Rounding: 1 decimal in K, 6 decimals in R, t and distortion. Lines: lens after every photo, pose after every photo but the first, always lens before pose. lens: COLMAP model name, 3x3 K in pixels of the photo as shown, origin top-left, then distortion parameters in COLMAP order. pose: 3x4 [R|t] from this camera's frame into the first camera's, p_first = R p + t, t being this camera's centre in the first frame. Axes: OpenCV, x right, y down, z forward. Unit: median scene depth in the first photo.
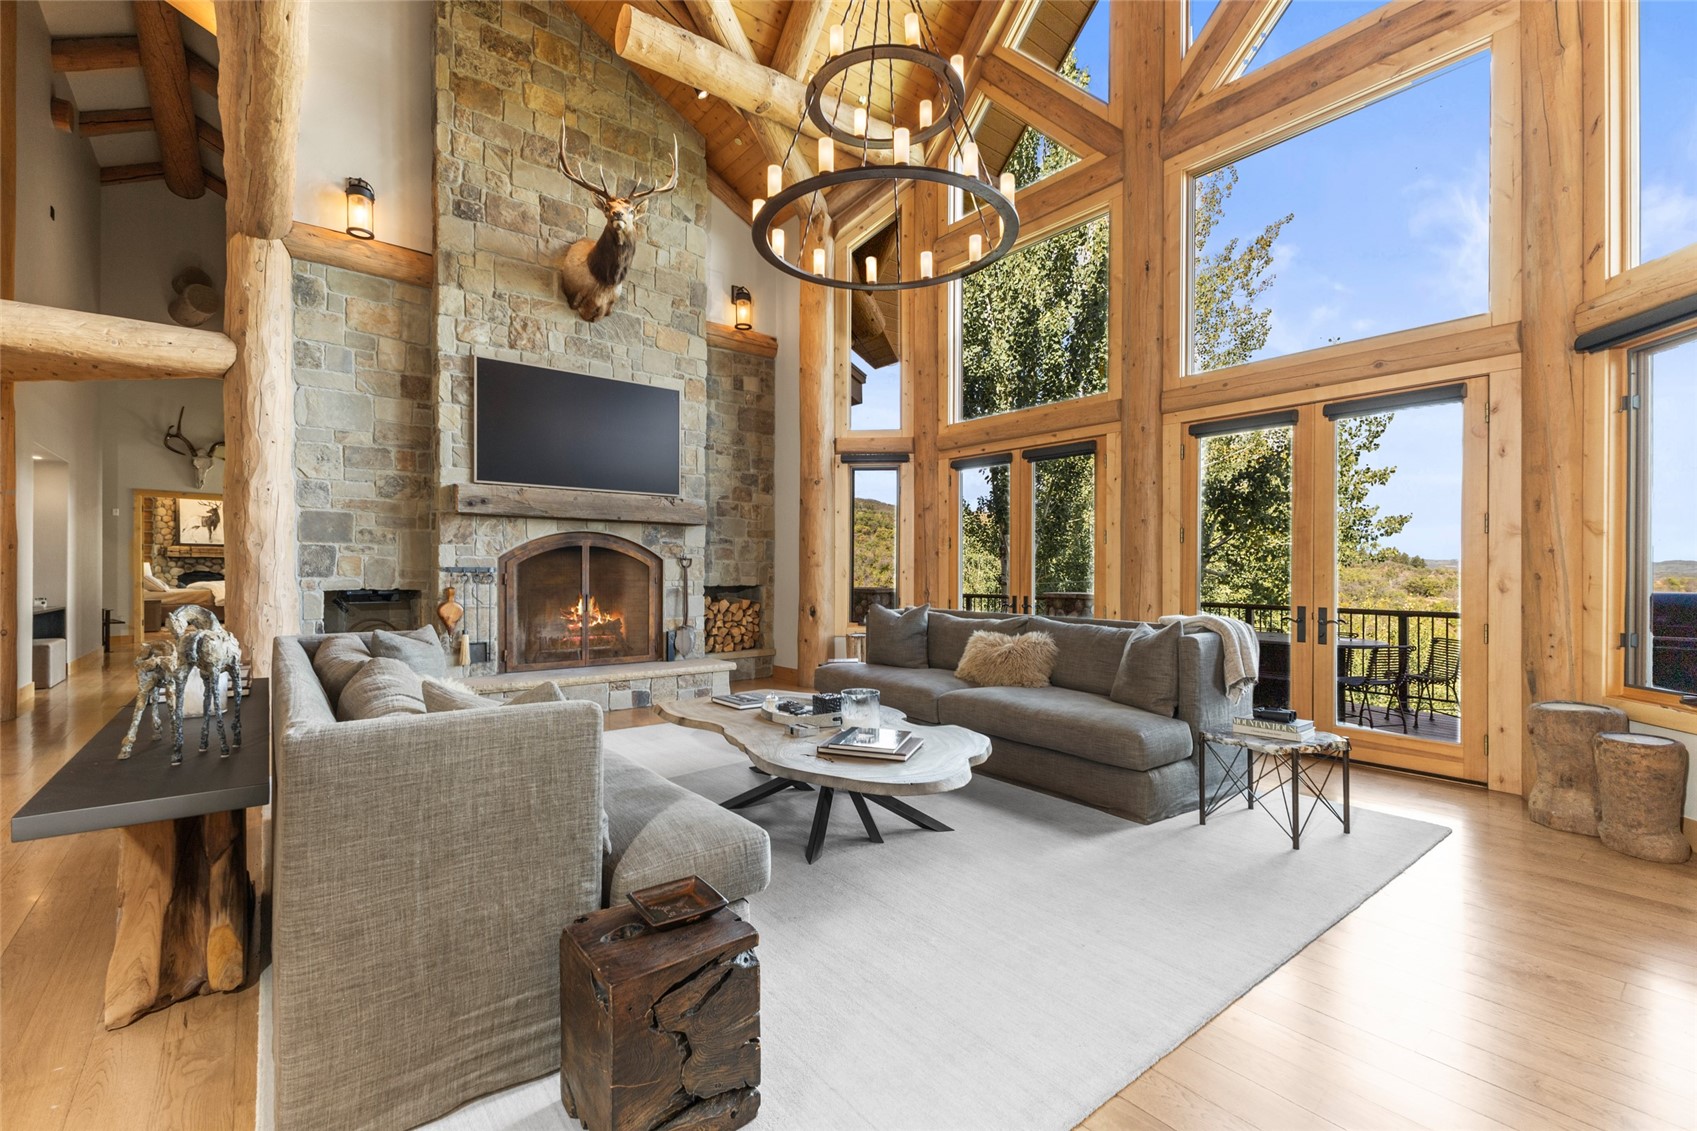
lens RADIAL K [[741.8, 0, 841.2], [0, 741.8, 573.2], [0, 0, 1]] dist [0.011465, -0.000534]
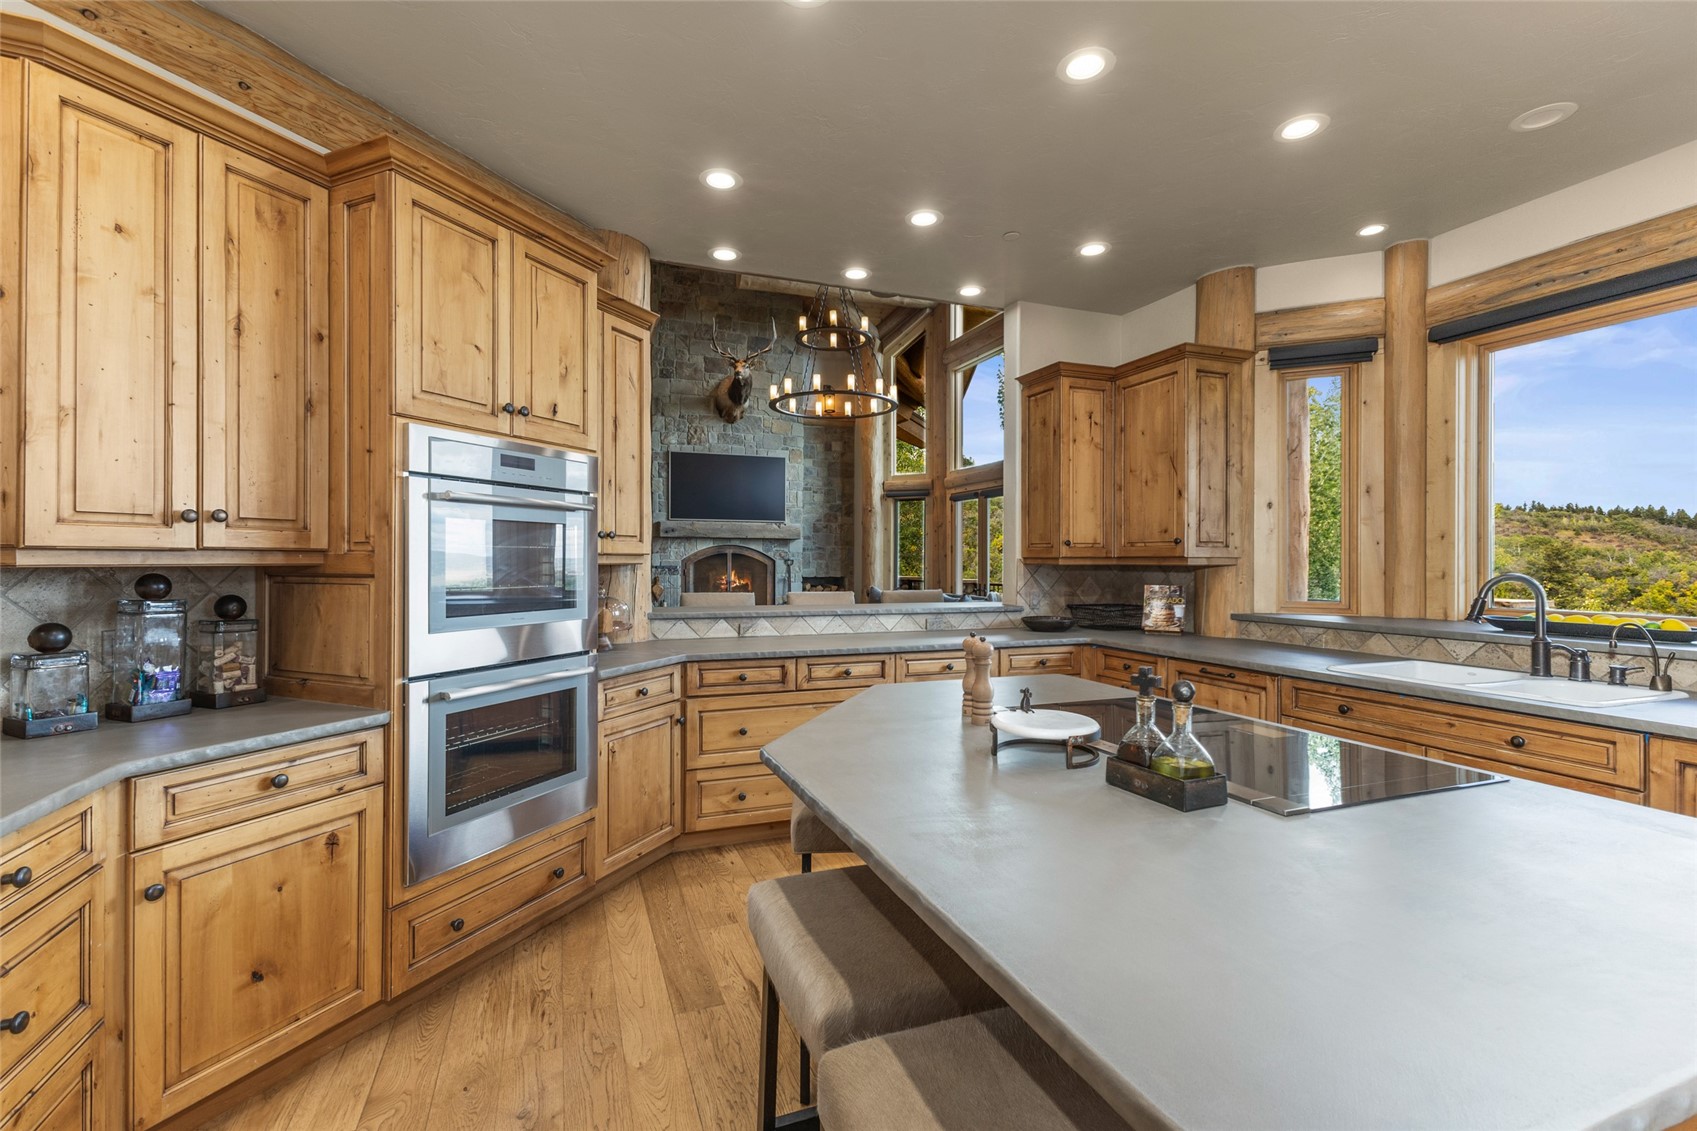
lens RADIAL K [[741.8, 0, 831.9], [0, 741.8, 557.6], [0, 0, 1]] dist [0.011465, -0.000534]
pose [[0.950563, -0.001787, -0.310525, 0.423293], [-0.000835, 0.999965, -0.008309, -0.012377], [0.310529, 0.008157, 0.950529, -0.571462]]
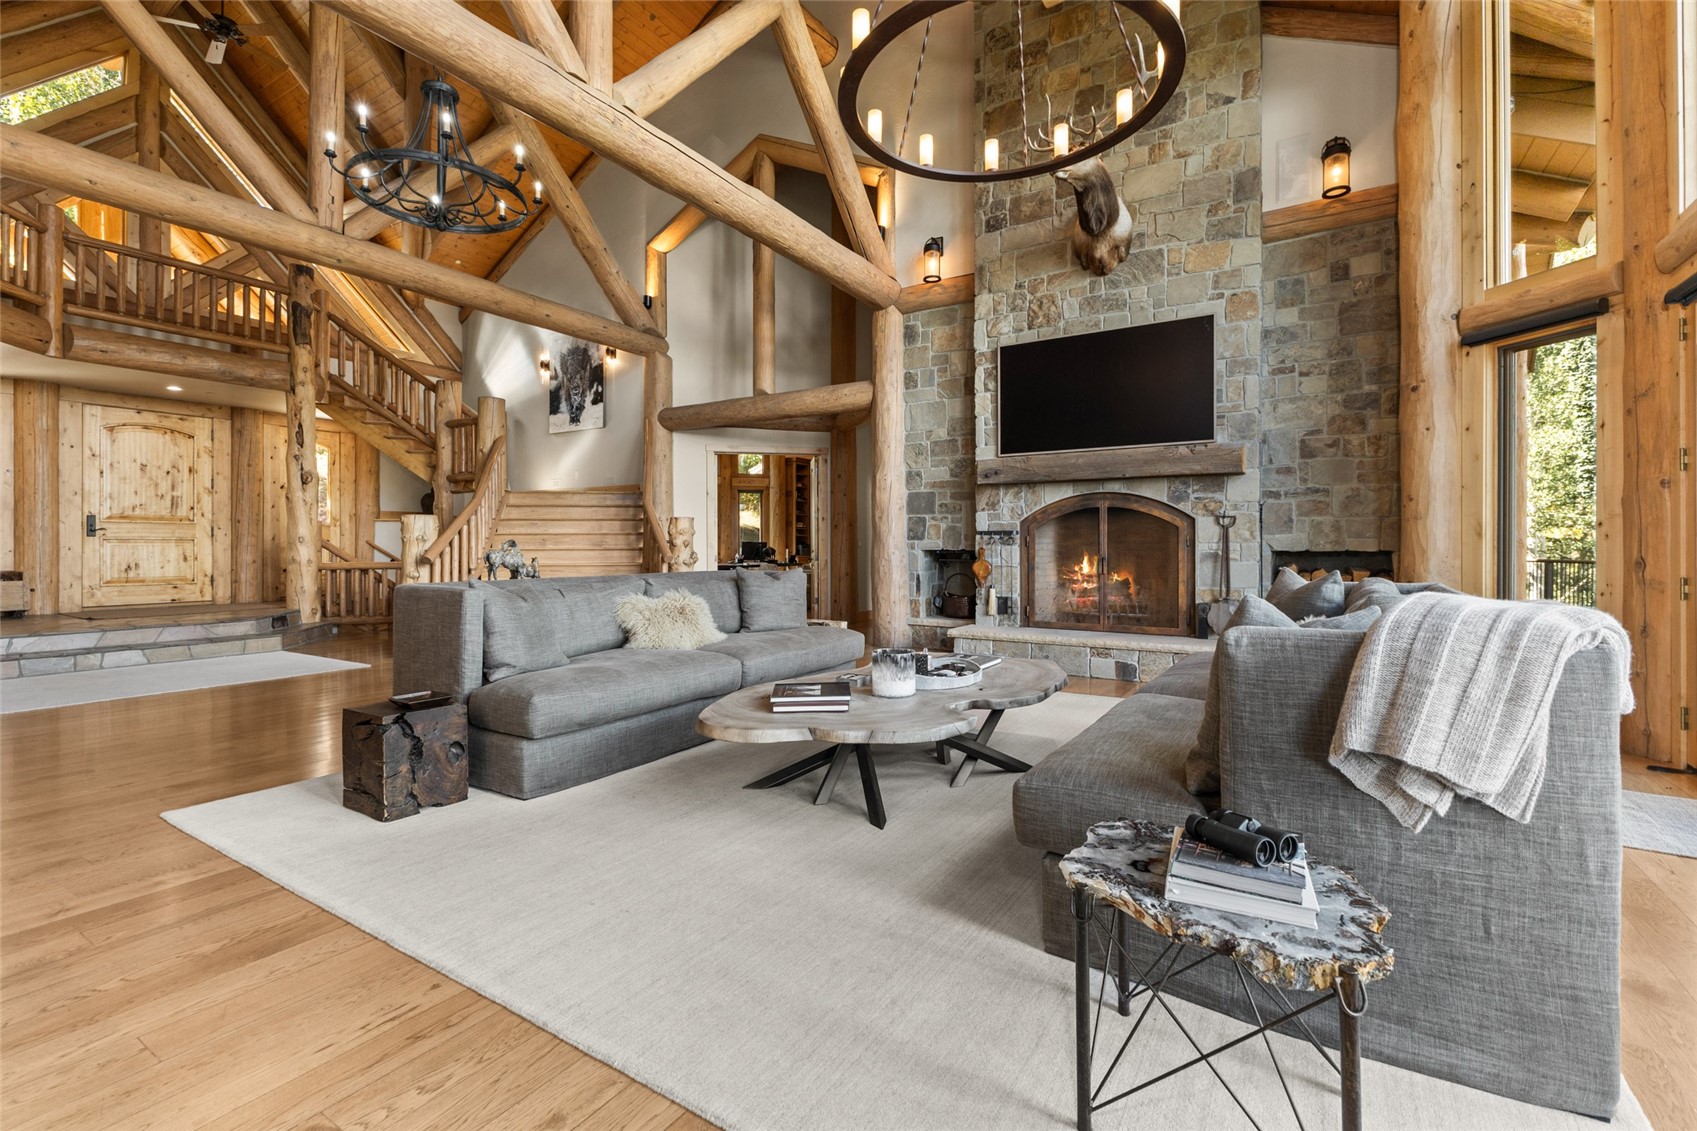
lens RADIAL K [[741.8, 0, 835.1], [0, 741.8, 547.9], [0, 0, 1]] dist [0.011465, -0.000534]
pose [[0.325458, -0.002828, -0.945552, 0.468090], [-0.003598, 0.999985, -0.004229, 0.022404], [0.945550, 0.004778, 0.325443, 0.358124]]
